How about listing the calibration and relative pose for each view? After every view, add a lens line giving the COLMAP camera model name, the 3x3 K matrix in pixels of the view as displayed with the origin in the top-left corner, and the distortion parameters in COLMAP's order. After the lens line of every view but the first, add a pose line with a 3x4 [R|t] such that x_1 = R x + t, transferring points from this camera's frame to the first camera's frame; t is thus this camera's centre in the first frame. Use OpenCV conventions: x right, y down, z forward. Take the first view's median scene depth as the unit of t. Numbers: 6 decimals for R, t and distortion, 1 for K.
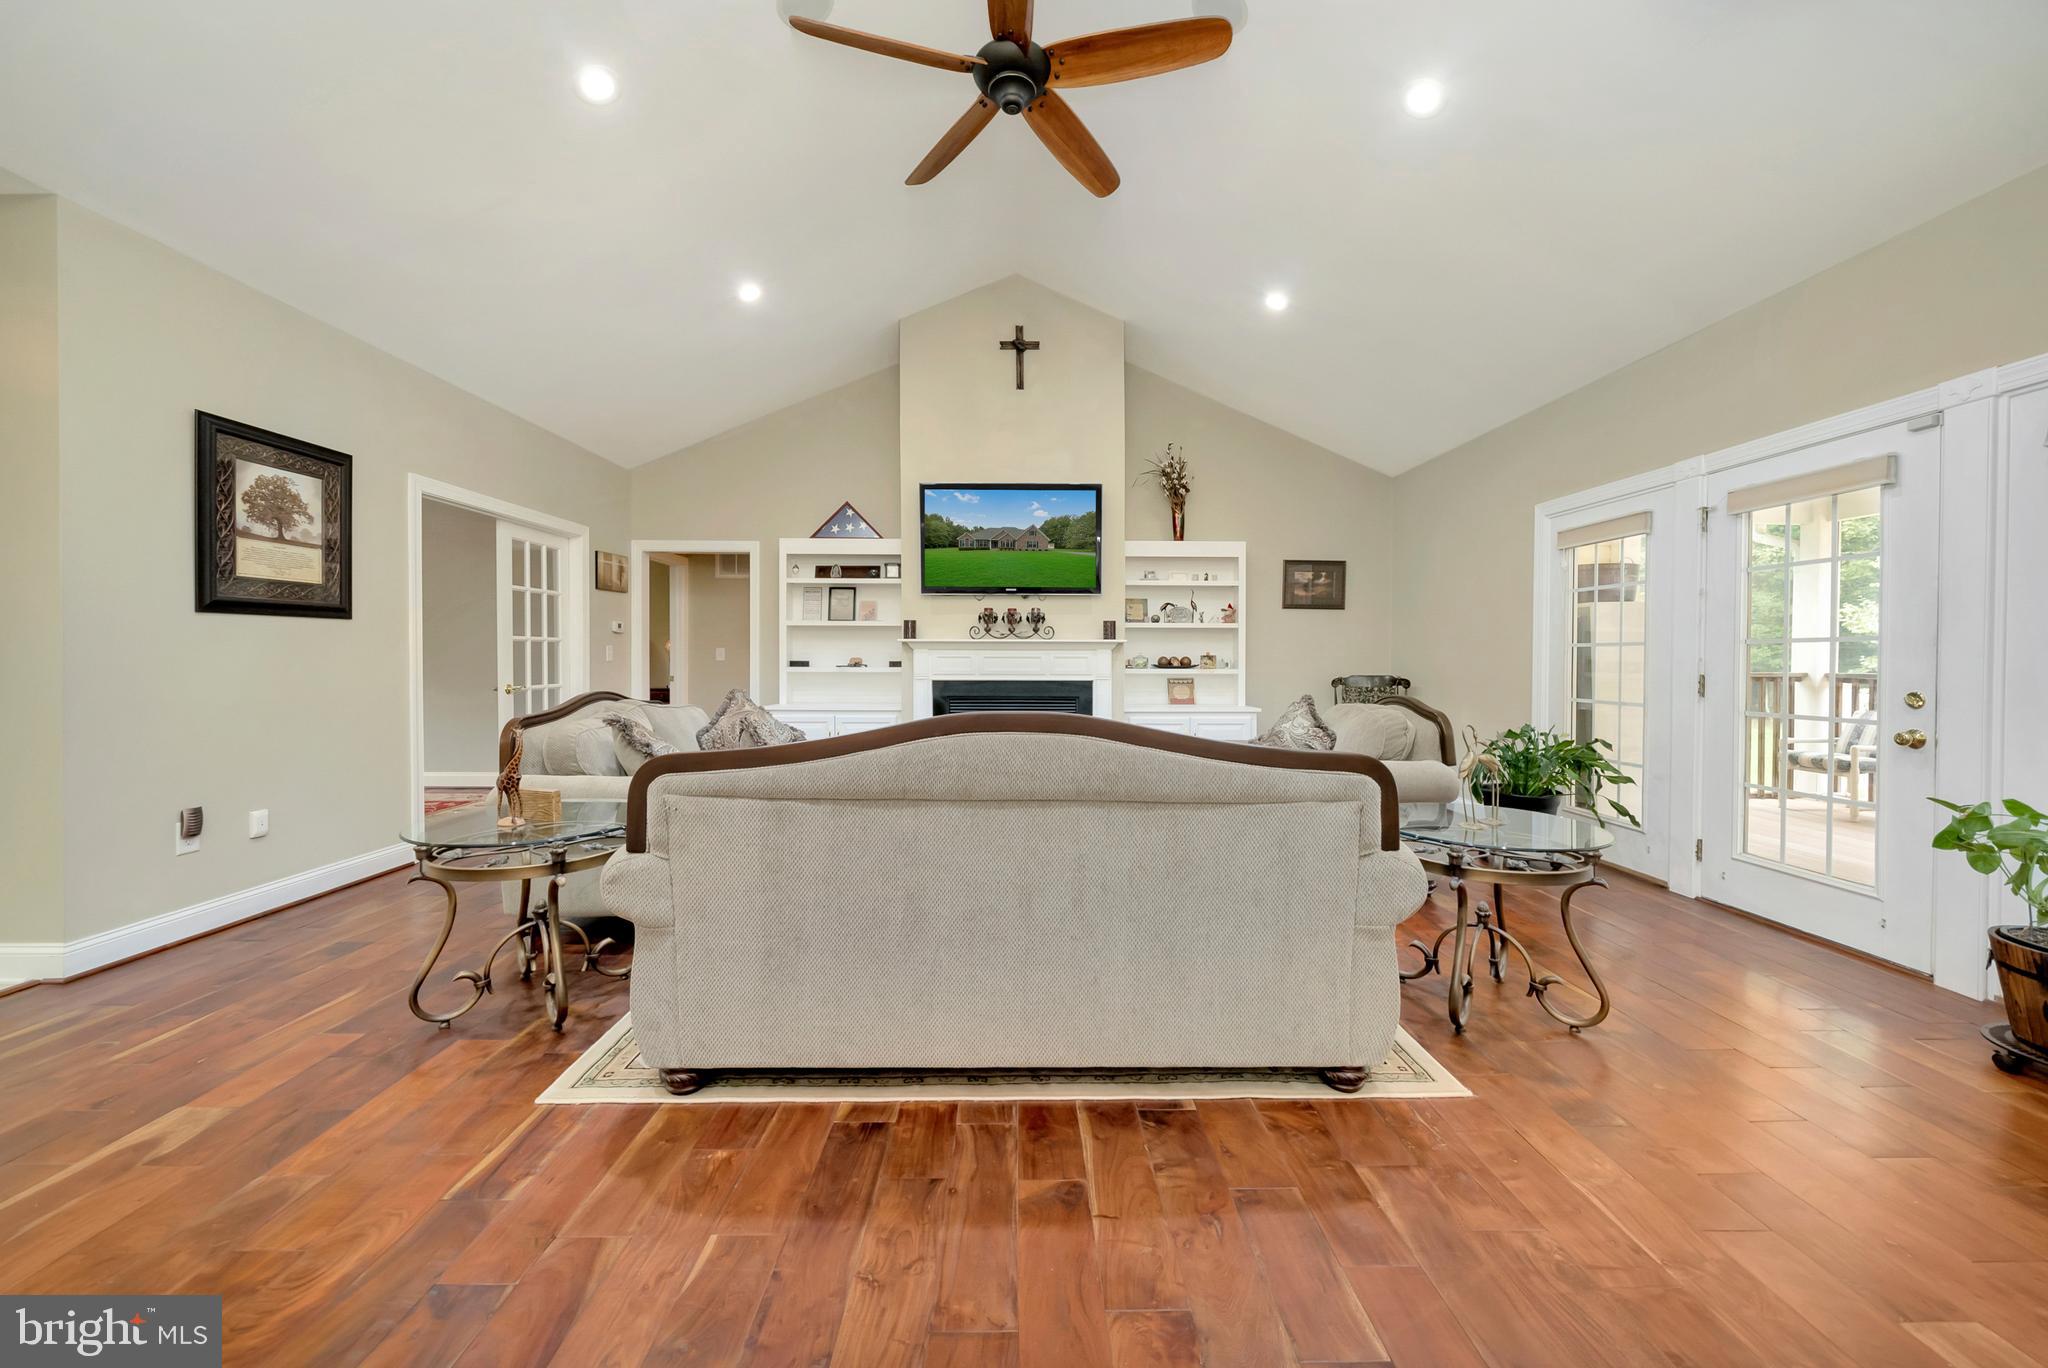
lens RADIAL K [[746.3, 0, 1025.2], [0, 746.3, 677.3], [0, 0, 1]] dist [-0.005461, -0.000156]
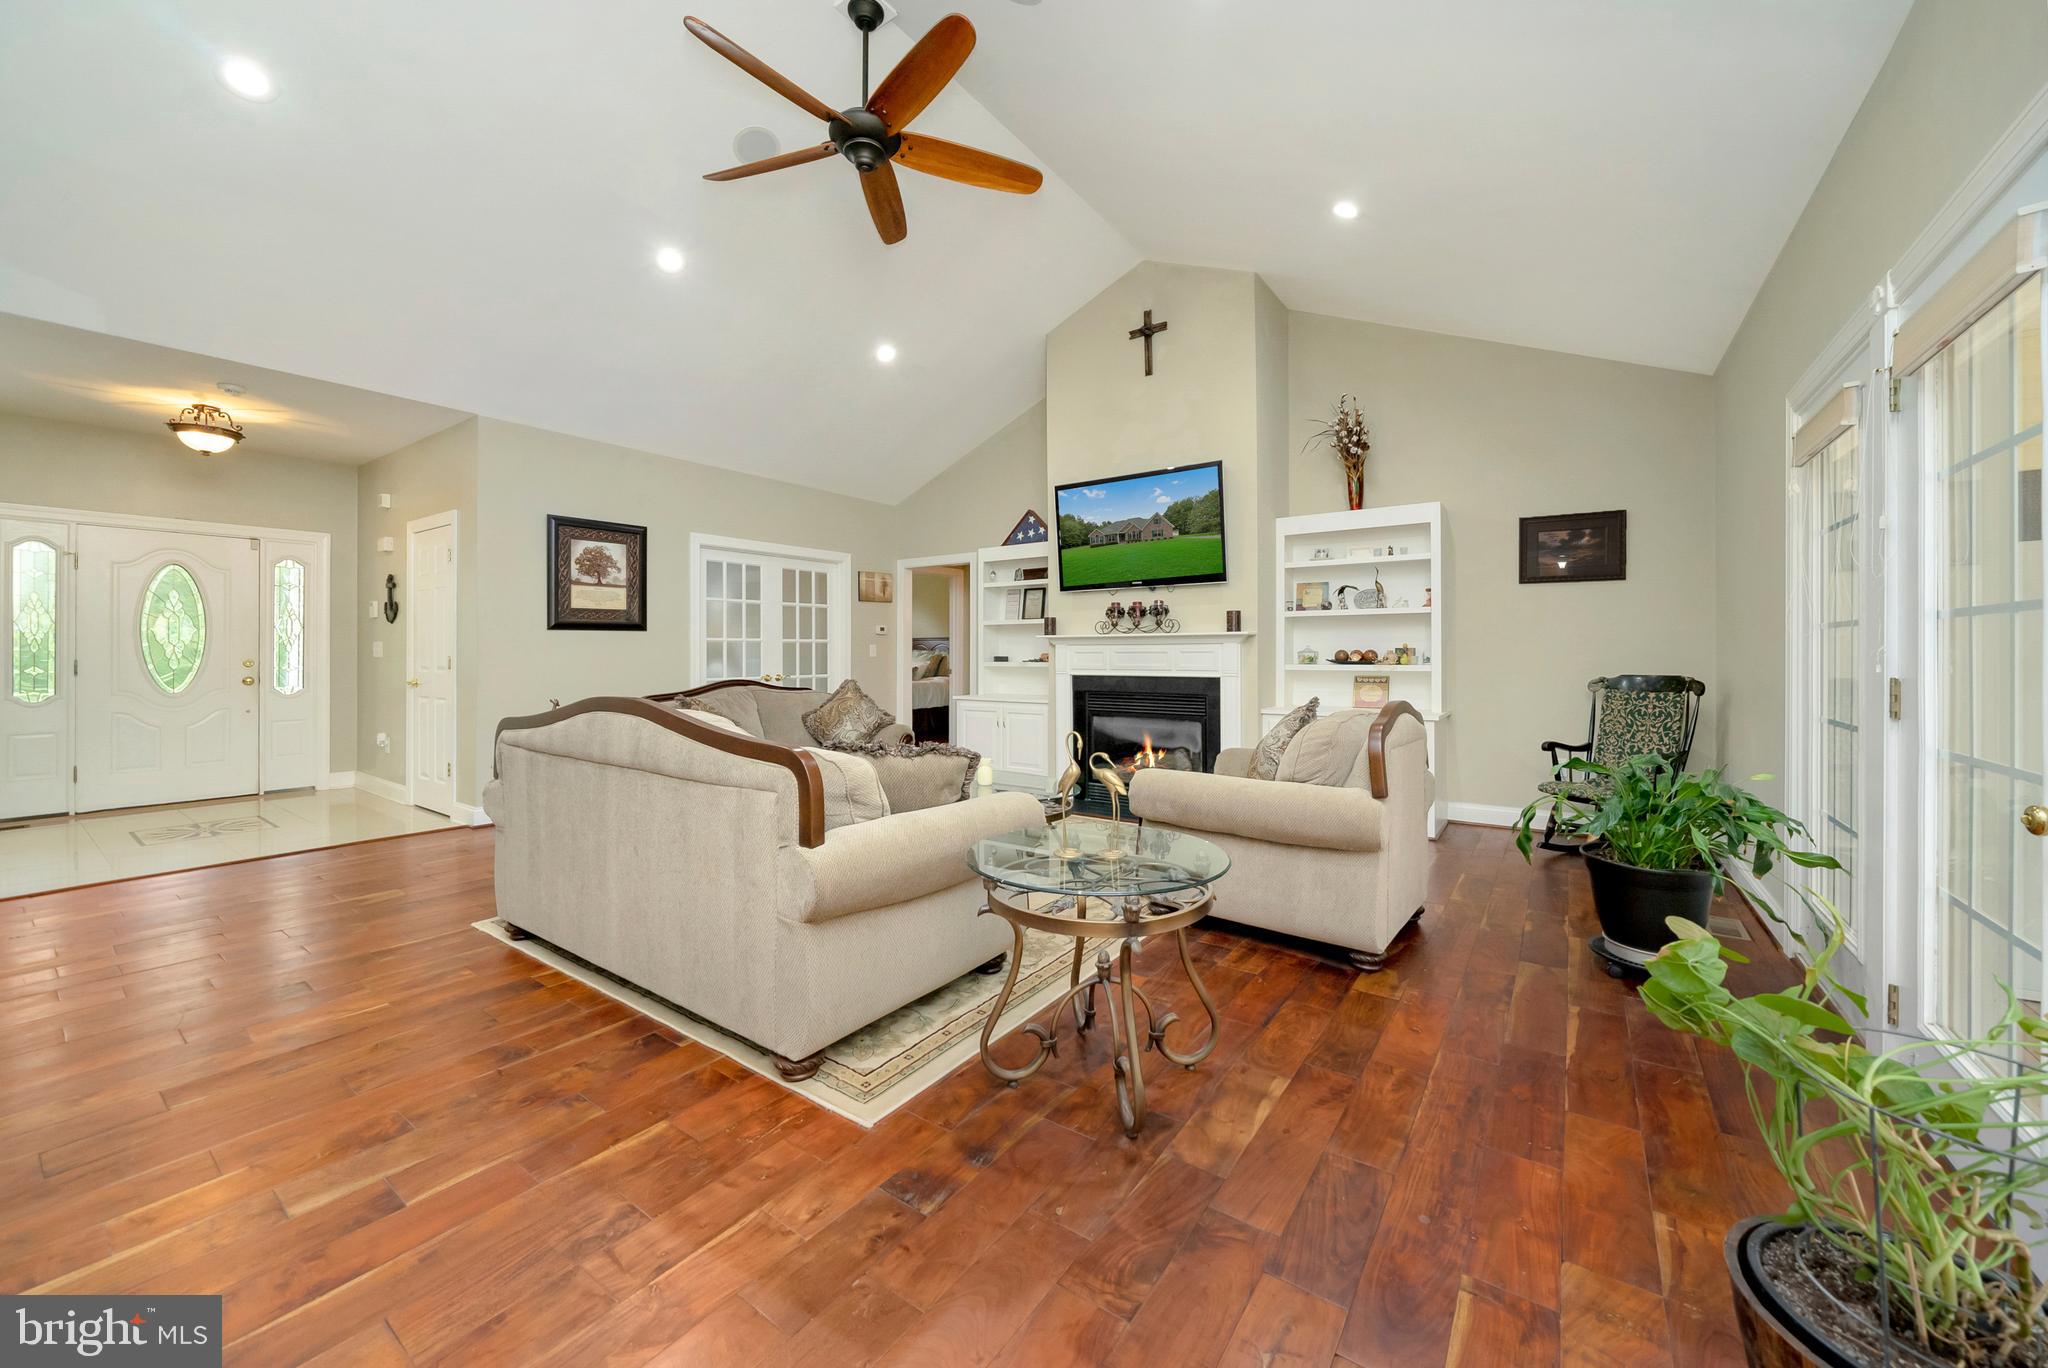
lens RADIAL K [[761.9, 0, 1030.2], [0, 761.9, 656.6], [0, 0, 1]] dist [-0.002484, 0.000071]
pose [[0.807212, -0.003077, -0.590254, 0.454731], [-0.009487, 0.999790, -0.018187, -0.001663], [0.590186, 0.020281, 0.807013, 0.119644]]
